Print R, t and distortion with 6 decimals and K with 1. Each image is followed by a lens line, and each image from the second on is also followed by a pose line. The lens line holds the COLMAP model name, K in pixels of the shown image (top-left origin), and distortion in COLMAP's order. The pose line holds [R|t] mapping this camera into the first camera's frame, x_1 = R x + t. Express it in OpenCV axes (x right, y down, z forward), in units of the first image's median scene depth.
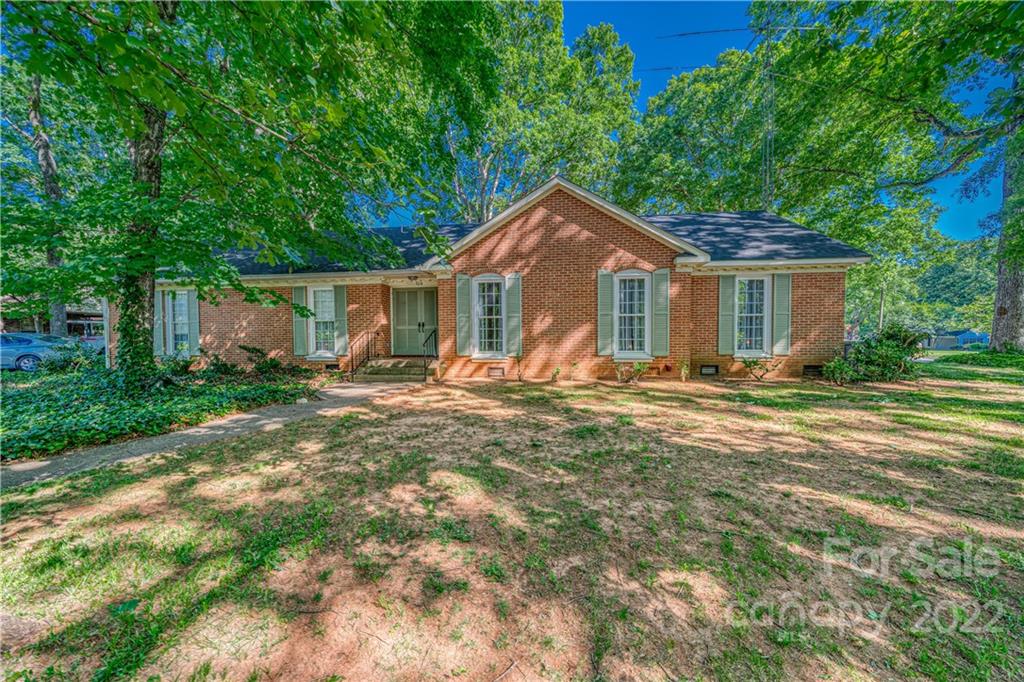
lens RADIAL K [[373.2, 0, 509.1], [0, 373.2, 345.6], [0, 0, 1]] dist [-0.004575, -0.000578]
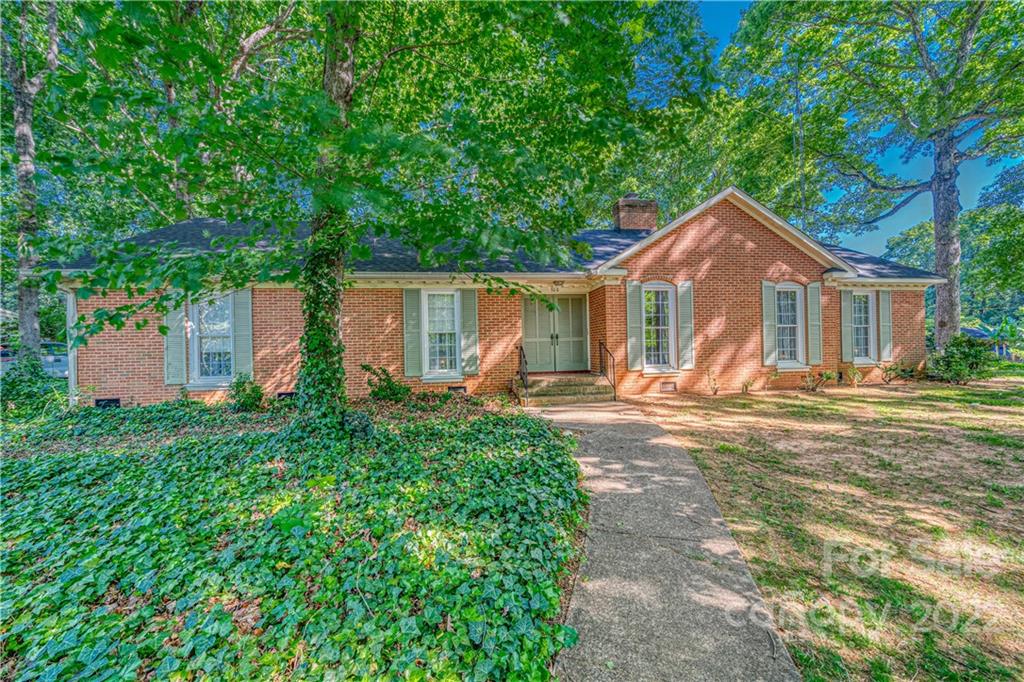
lens RADIAL K [[373.2, 0, 512.3], [0, 373.2, 343.3], [0, 0, 1]] dist [-0.004575, -0.000578]
pose [[0.960975, -0.009776, 0.276461, -0.670882], [0.020990, 0.999071, -0.037634, -0.010934], [-0.275837, 0.041968, 0.960288, 0.218005]]
